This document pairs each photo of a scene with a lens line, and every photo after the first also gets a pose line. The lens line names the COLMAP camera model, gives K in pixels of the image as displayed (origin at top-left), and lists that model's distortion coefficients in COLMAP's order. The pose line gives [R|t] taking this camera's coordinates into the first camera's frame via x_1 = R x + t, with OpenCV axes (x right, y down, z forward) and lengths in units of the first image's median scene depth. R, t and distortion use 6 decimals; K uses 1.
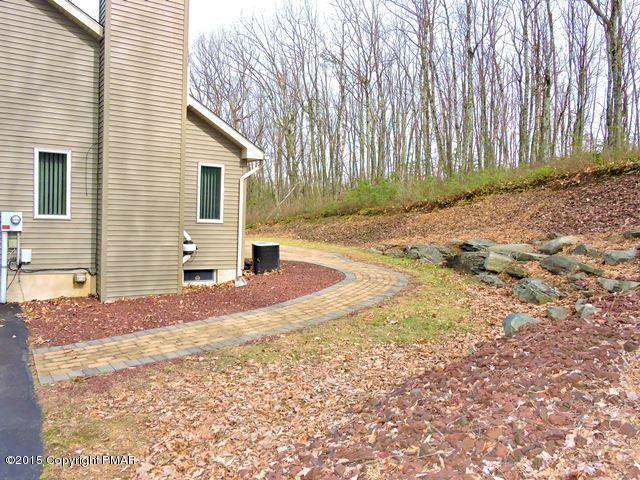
lens RADIAL K [[519.6, 0, 320.0], [0, 519.6, 238.5], [0, 0, 1]] dist [0.000274, 0.000222]
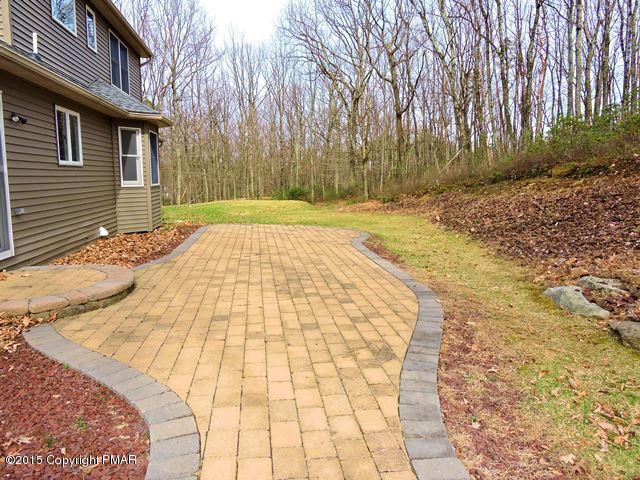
lens RADIAL K [[455.6, 0, 320.8], [0, 455.6, 240.3], [0, 0, 1]] dist [-0.000176, -0.004586]
pose [[0.911969, 0.022317, -0.409652, 0.054040], [0.009867, 0.997038, 0.076281, -0.020195], [0.410141, -0.073607, 0.909047, 0.497092]]
